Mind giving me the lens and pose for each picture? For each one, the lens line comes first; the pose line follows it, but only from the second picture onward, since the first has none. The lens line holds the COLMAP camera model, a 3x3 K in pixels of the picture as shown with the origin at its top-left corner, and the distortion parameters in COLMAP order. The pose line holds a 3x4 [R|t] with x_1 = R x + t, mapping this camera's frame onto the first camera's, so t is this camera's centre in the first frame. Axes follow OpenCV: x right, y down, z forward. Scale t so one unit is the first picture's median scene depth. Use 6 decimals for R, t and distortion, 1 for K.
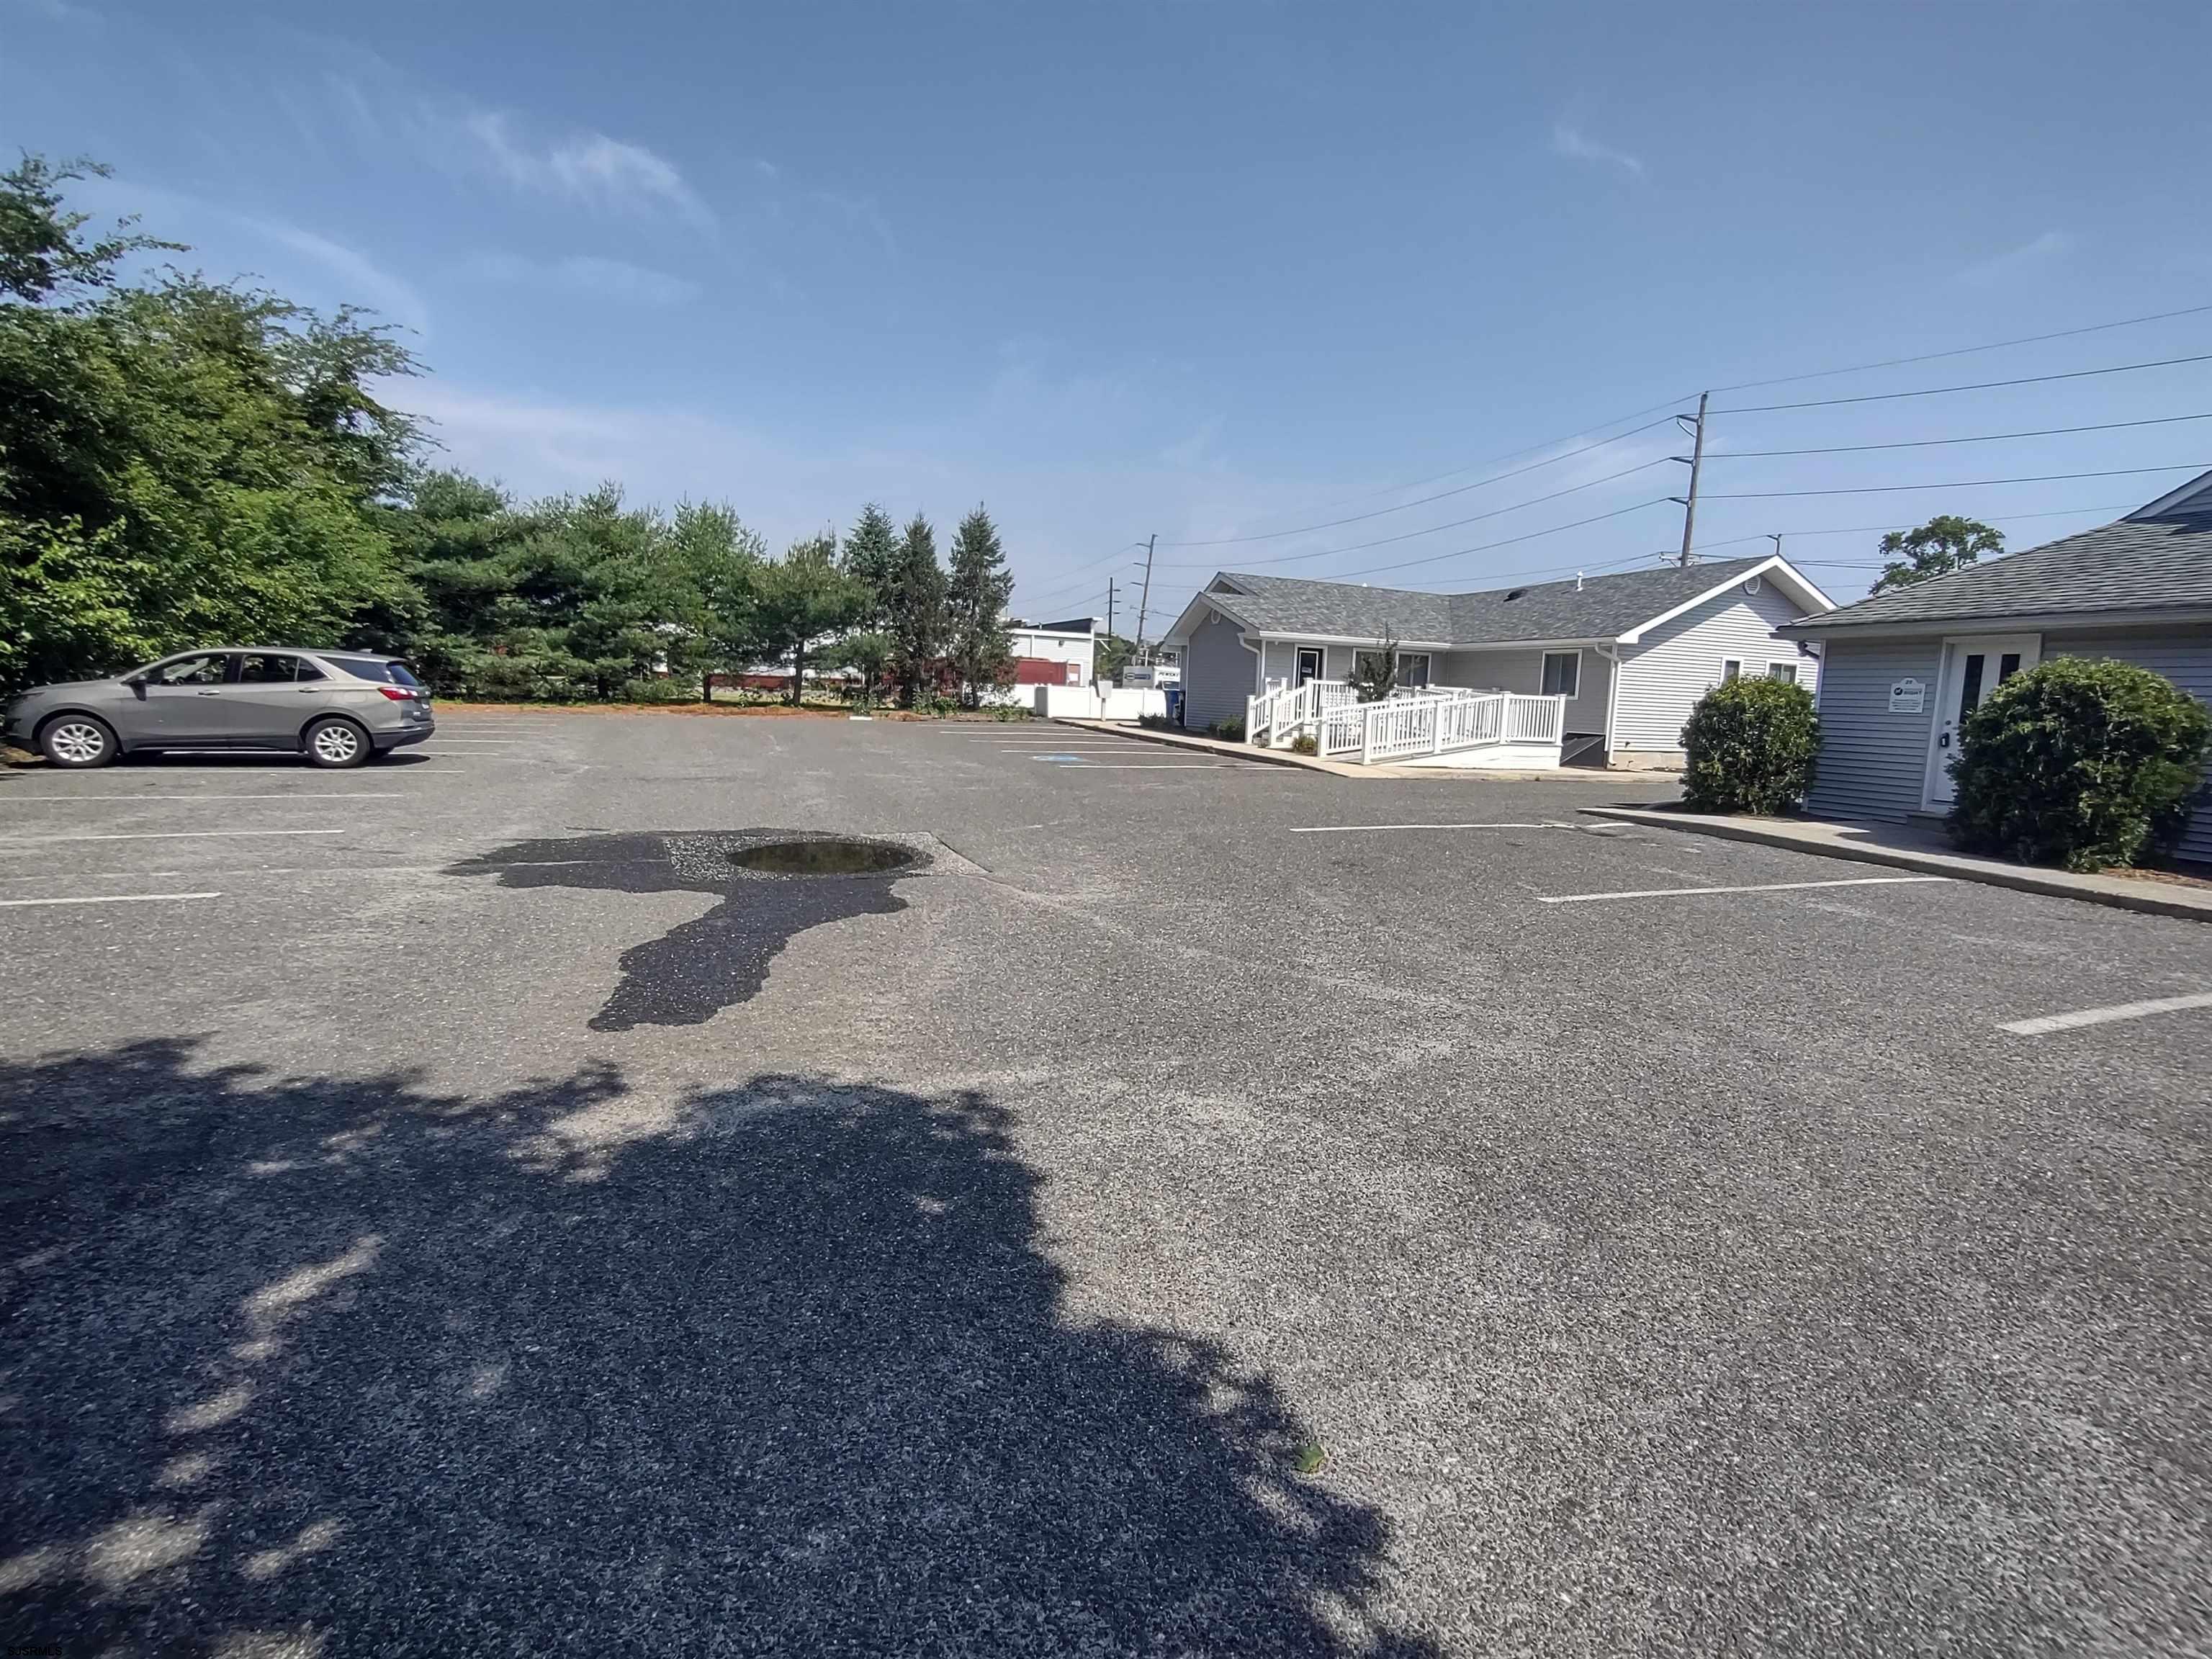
lens RADIAL K [[1081.3, 0, 1125.4], [0, 1081.3, 821.1], [0, 0, 1]] dist [-0.001812, -0.000647]
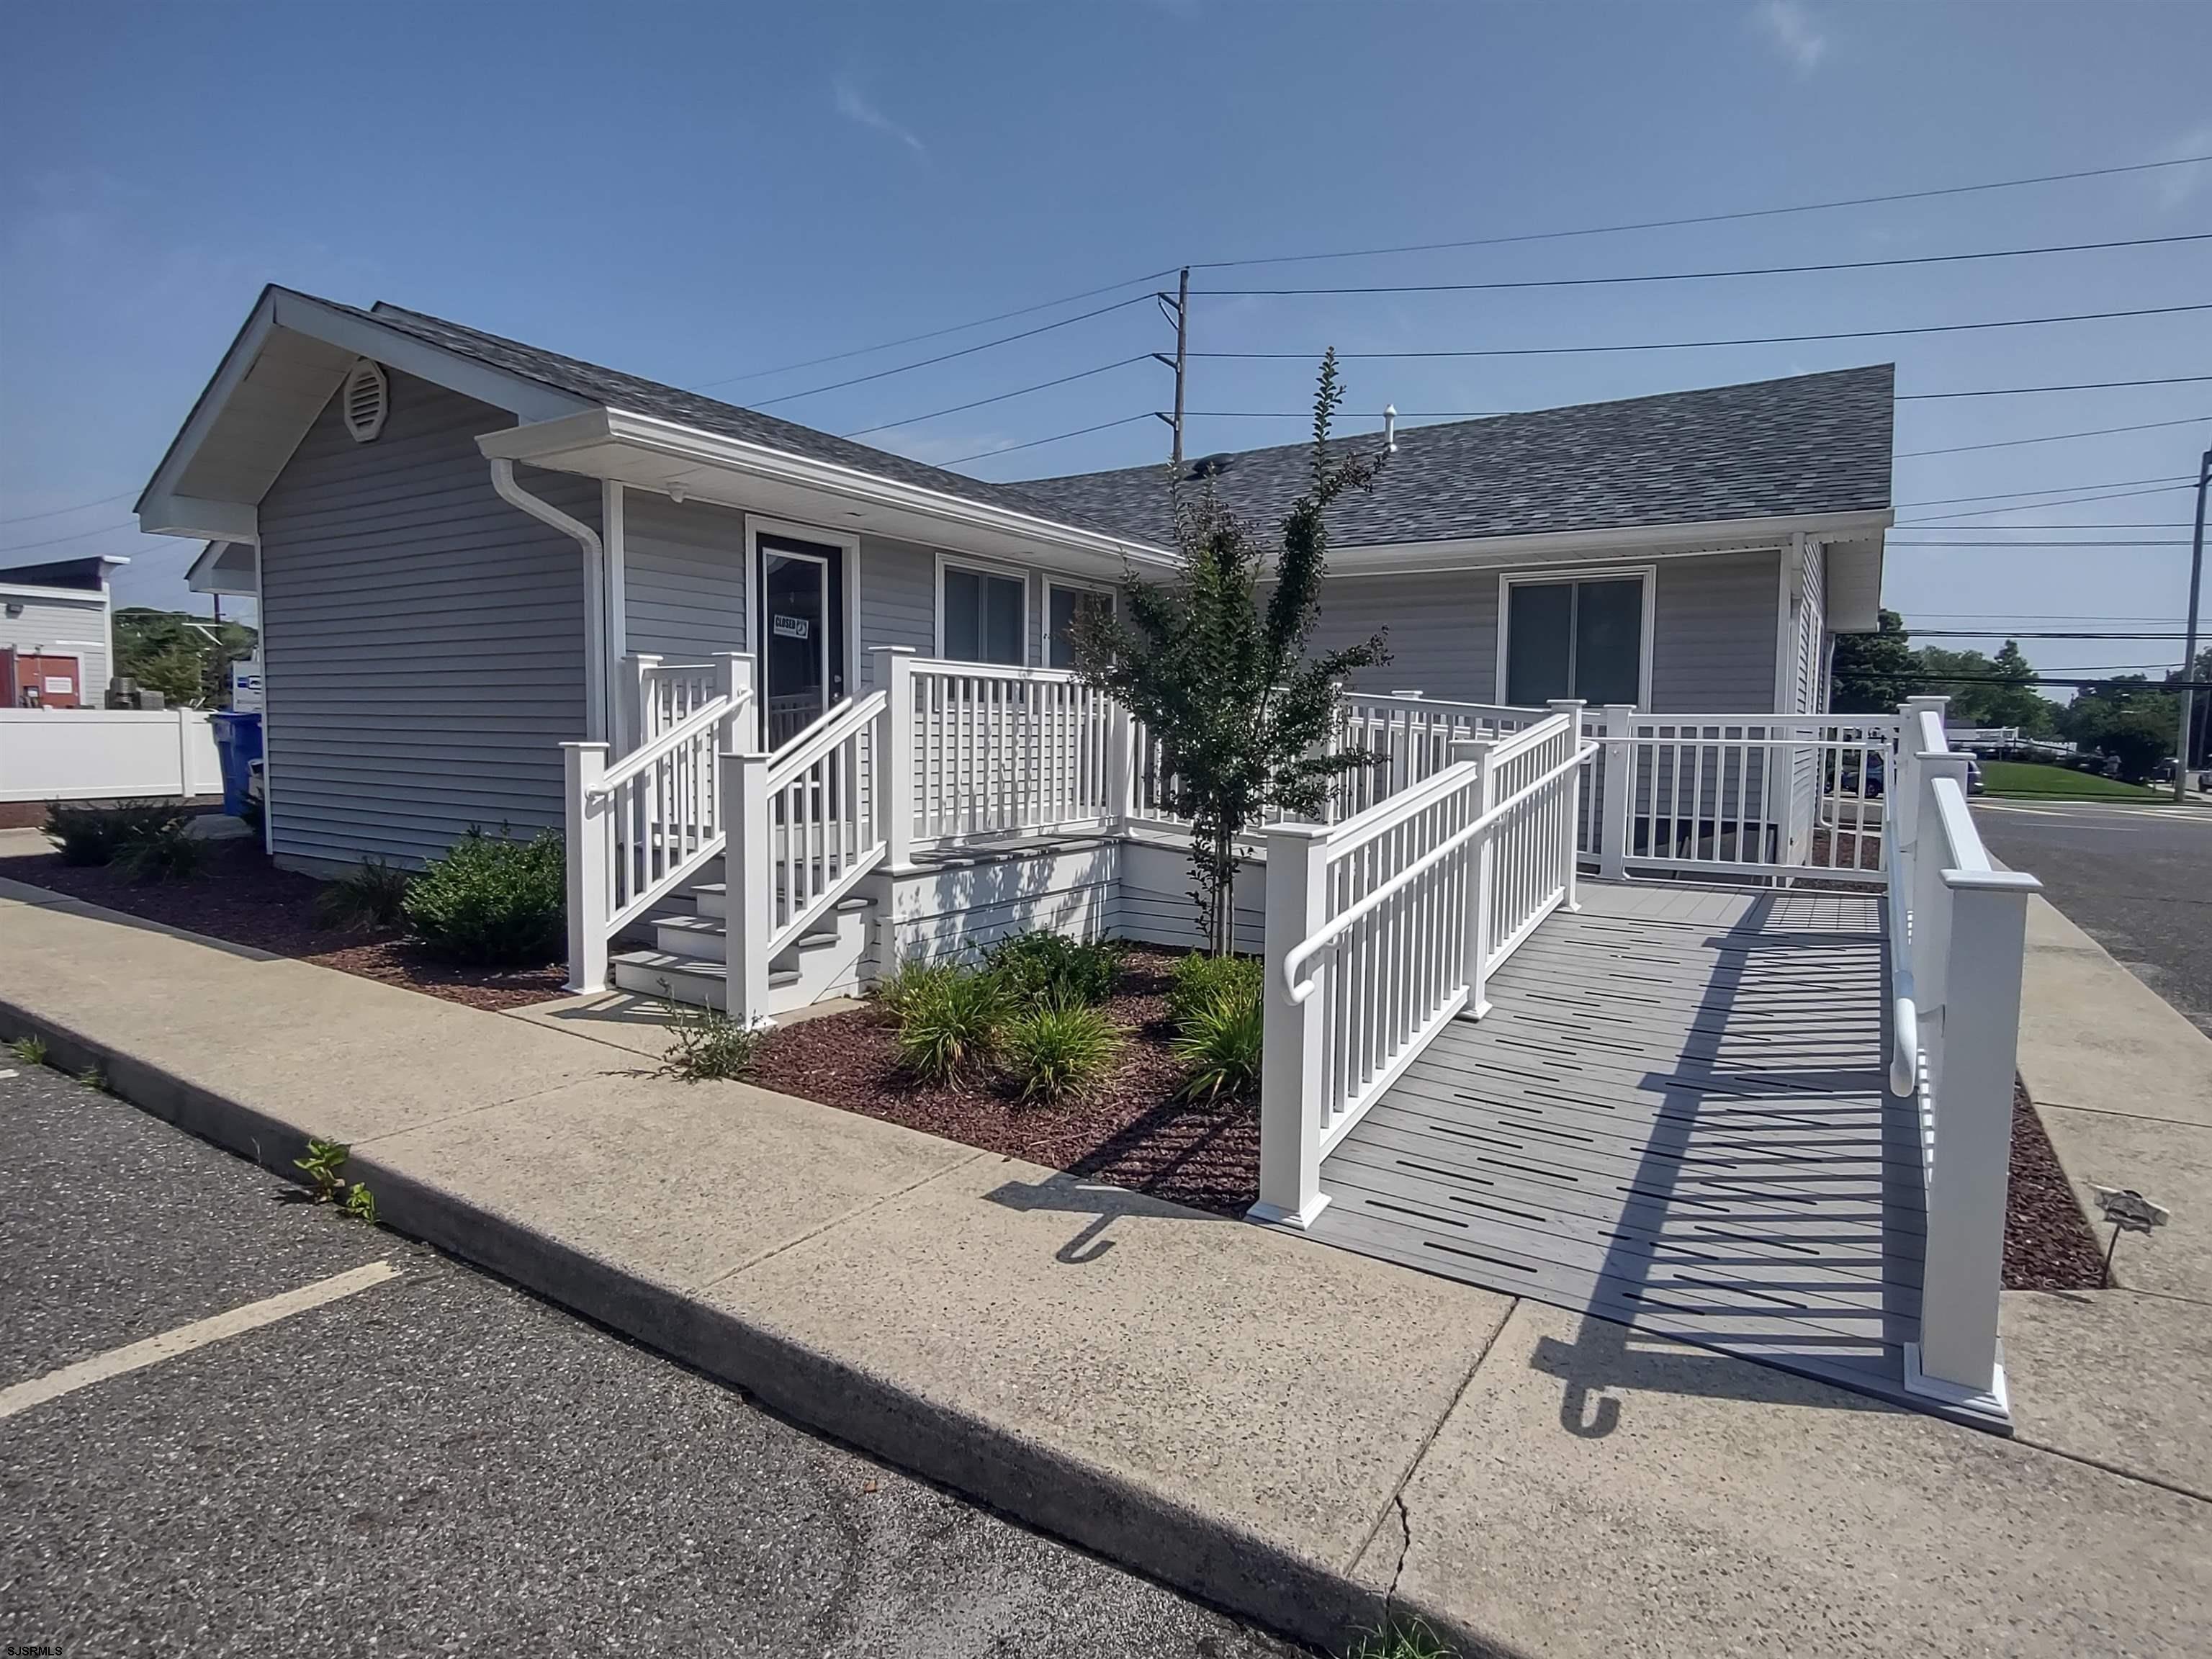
lens RADIAL K [[1209.0, 0, 1106.0], [0, 1209.0, 829.5], [0, 0, 1]] dist [0.004264, 0.000281]
pose [[0.830988, -0.077836, 0.550817, 0.064169], [0.085232, 0.996286, 0.012201, -0.084257], [-0.549721, 0.036808, 0.834537, 0.675130]]
